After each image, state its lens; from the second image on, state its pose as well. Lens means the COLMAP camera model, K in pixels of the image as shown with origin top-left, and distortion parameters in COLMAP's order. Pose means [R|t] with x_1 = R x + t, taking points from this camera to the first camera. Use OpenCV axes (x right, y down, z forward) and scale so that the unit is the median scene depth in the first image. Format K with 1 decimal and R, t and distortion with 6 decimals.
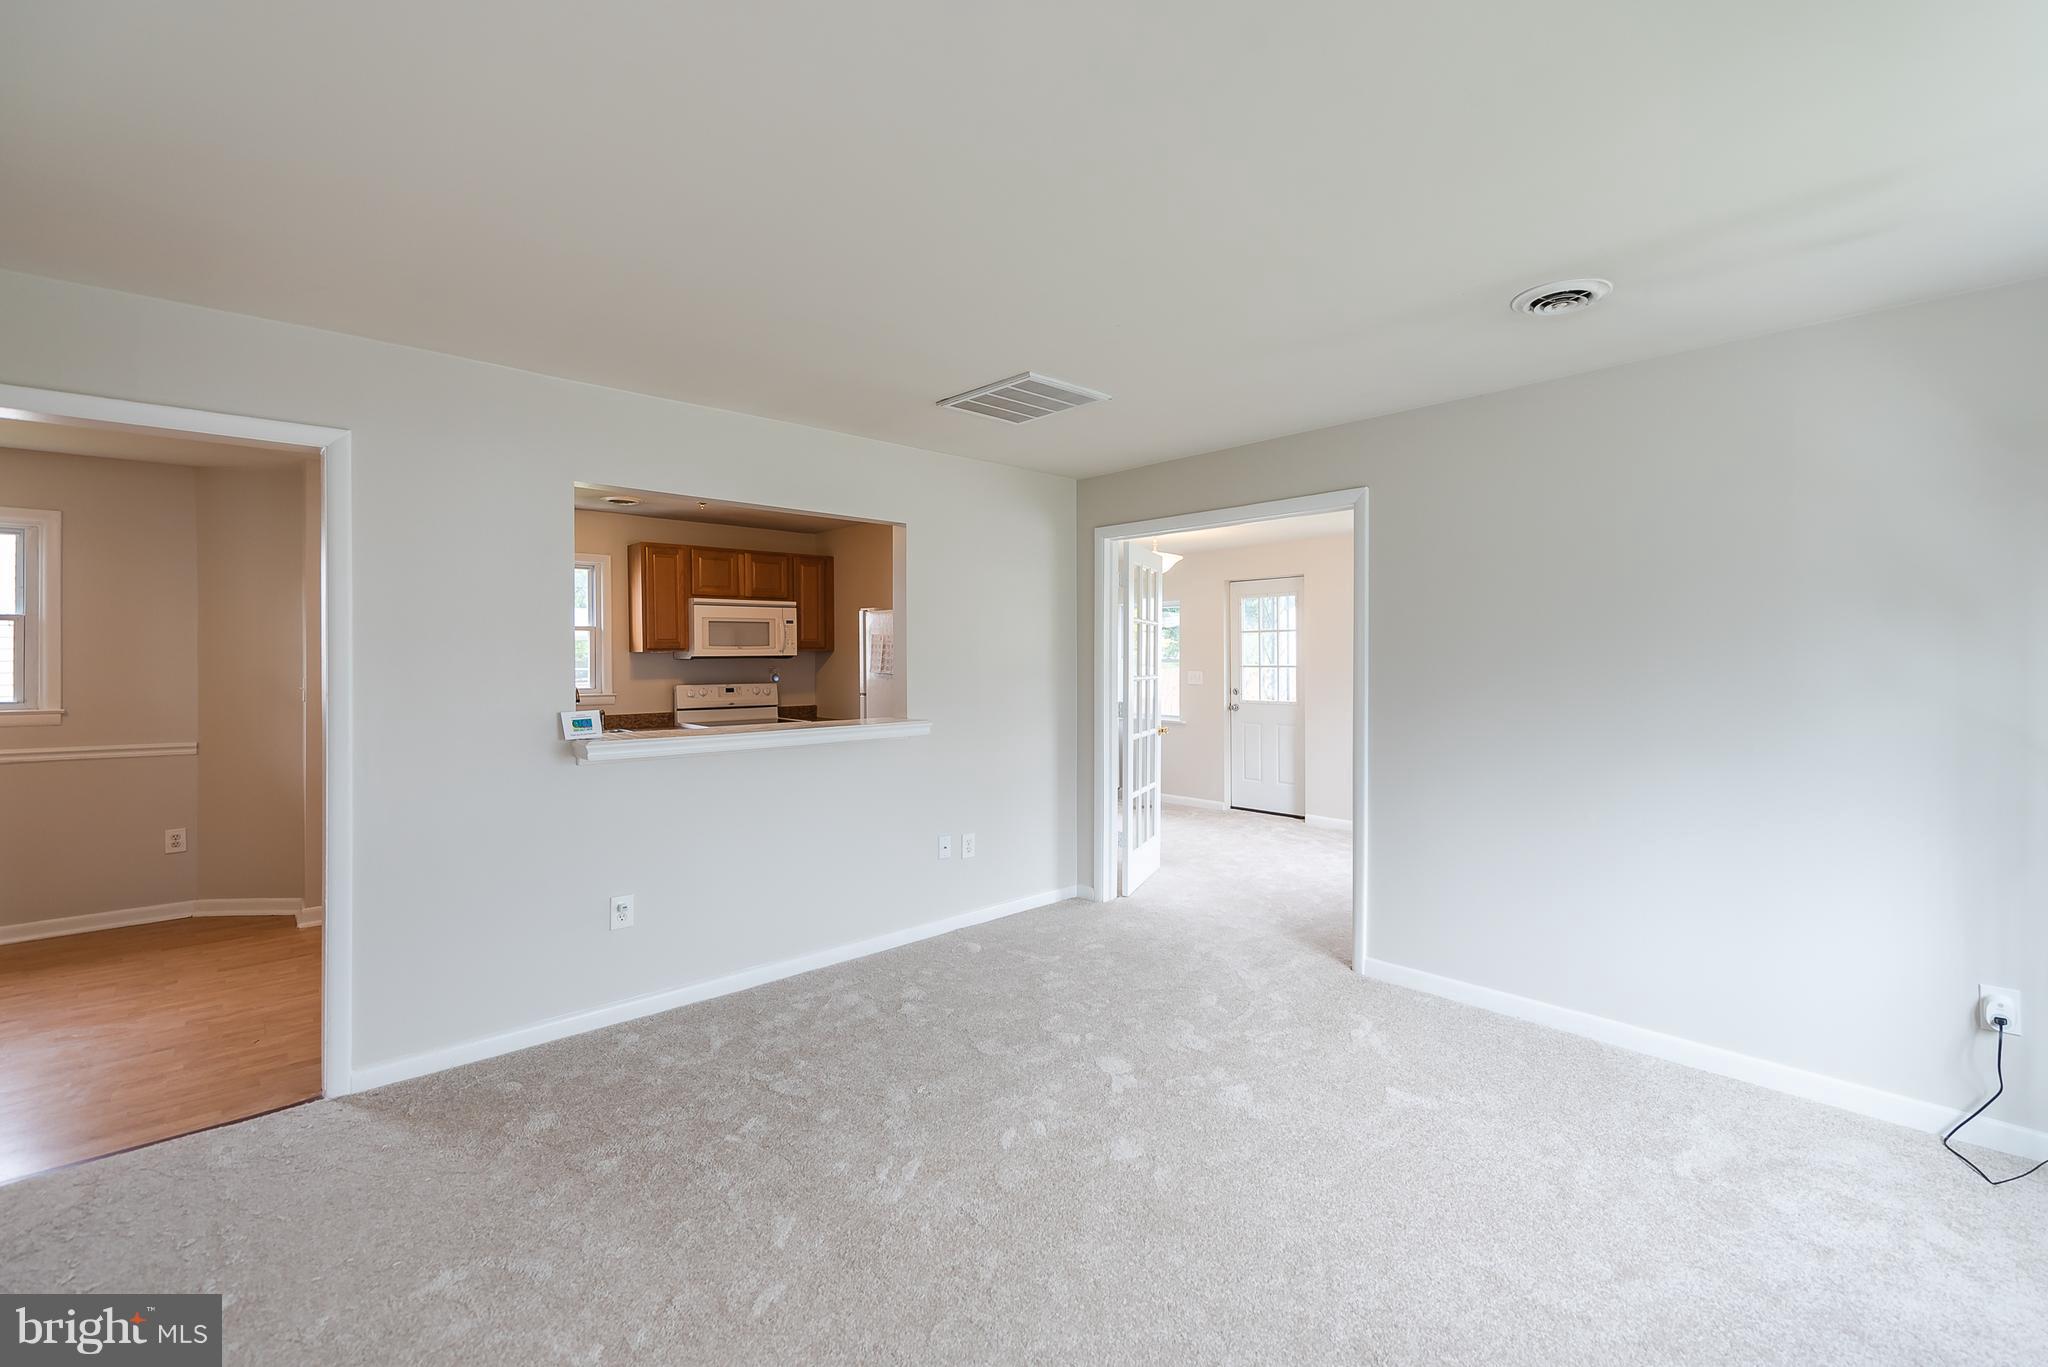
lens RADIAL K [[874.5, 0, 1090.2], [0, 874.5, 662.7], [0, 0, 1]] dist [0.015946, -0.007346]
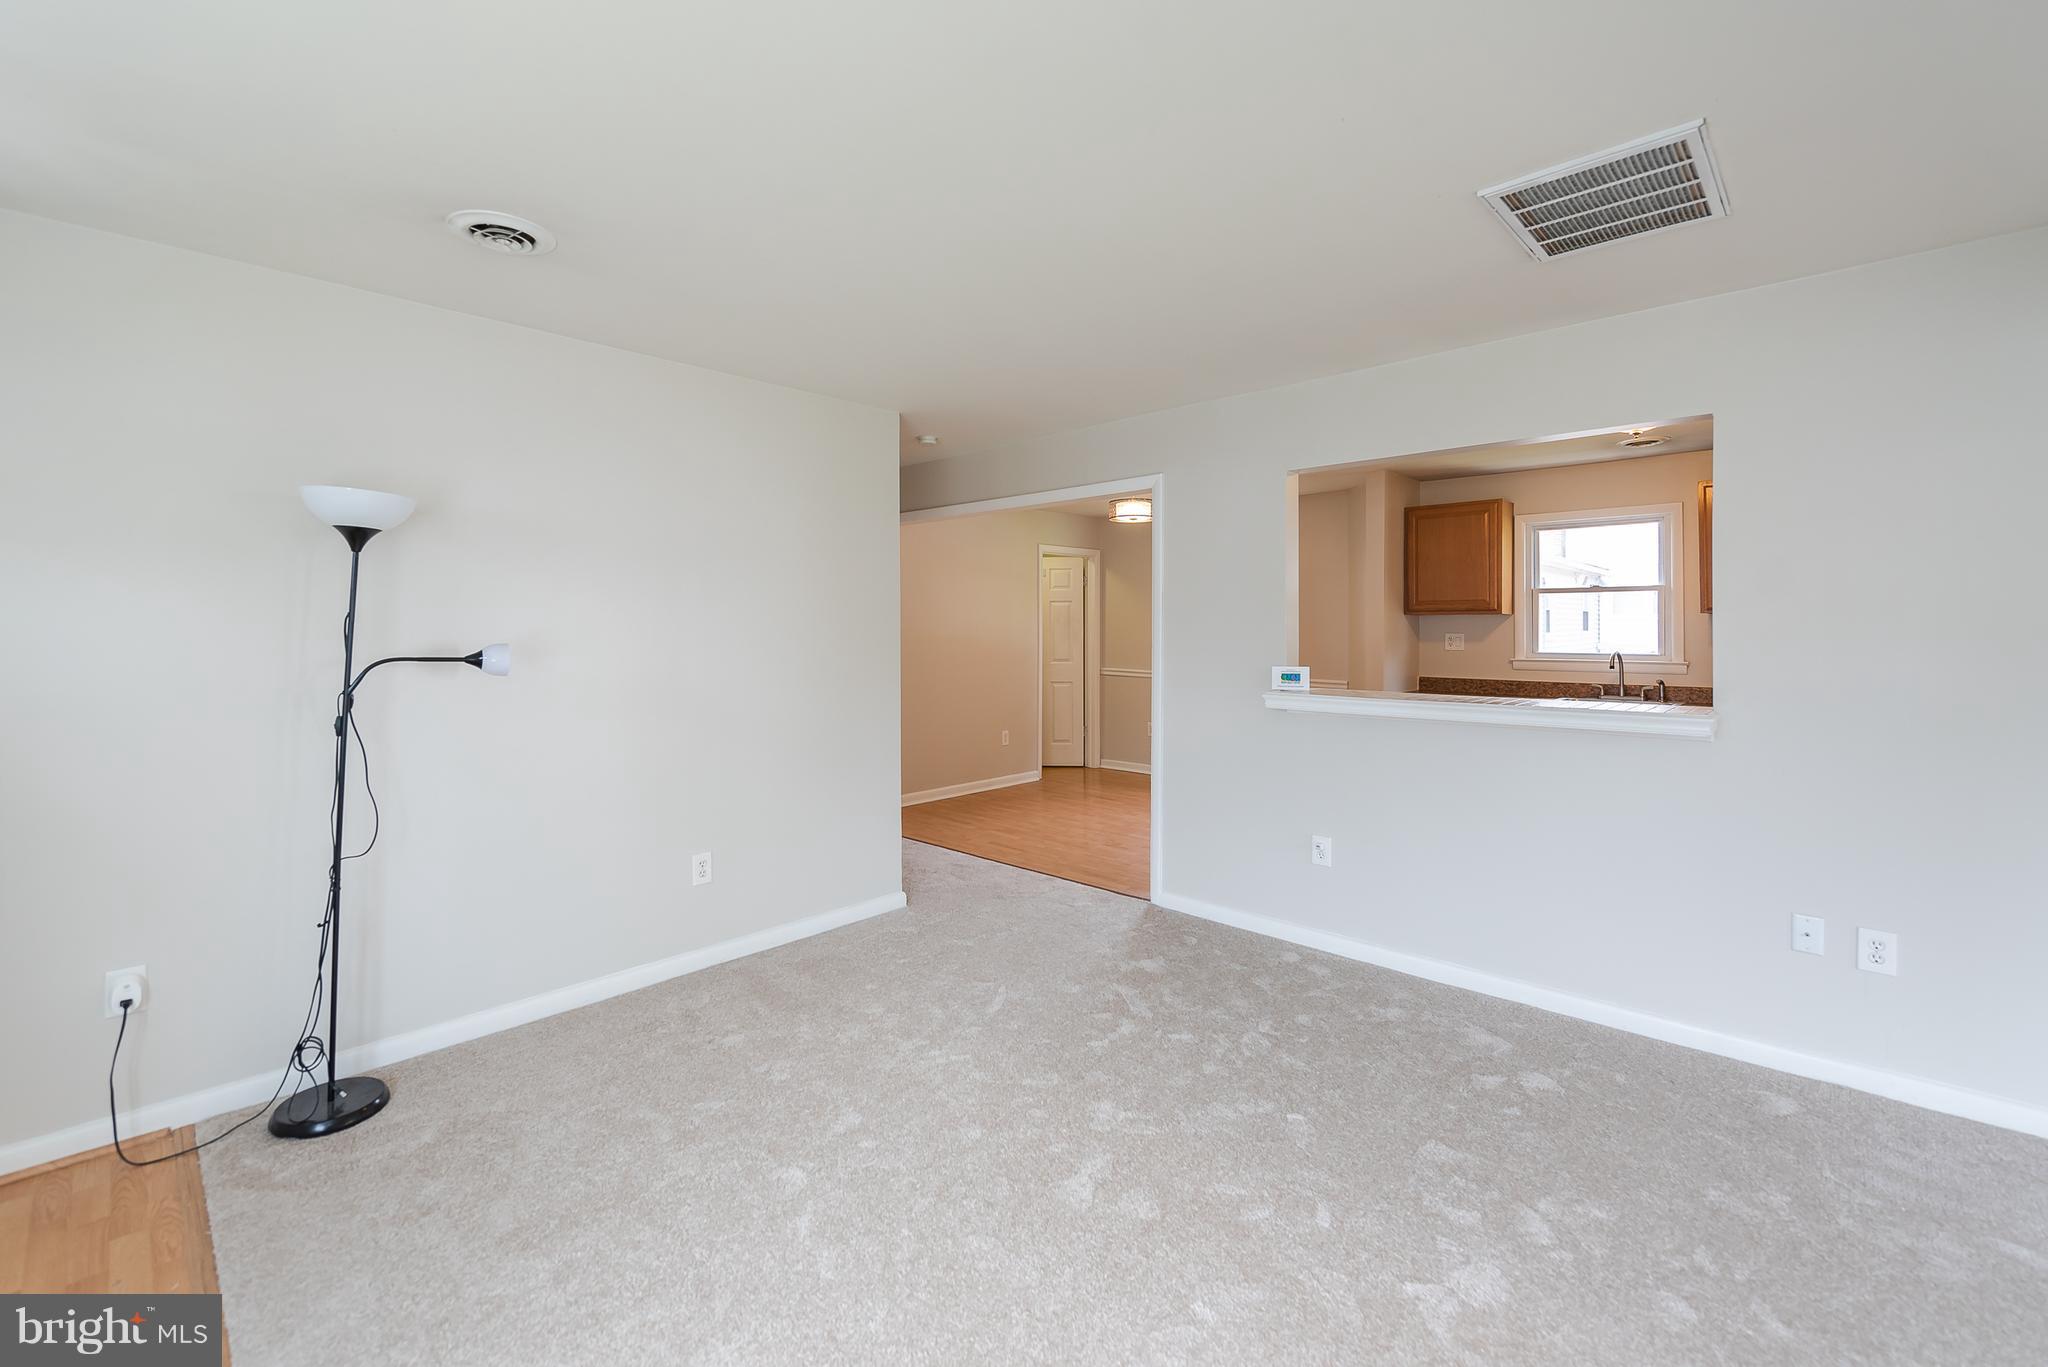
lens RADIAL K [[854.5, 0, 996.5], [0, 854.5, 632.0], [0, 0, 1]] dist [0.015570, -0.006333]
pose [[0.022943, 0.007451, -0.999709, 0.427193], [-0.001268, 0.999972, 0.007424, 0.000664], [0.999736, 0.001097, 0.022951, 0.451856]]
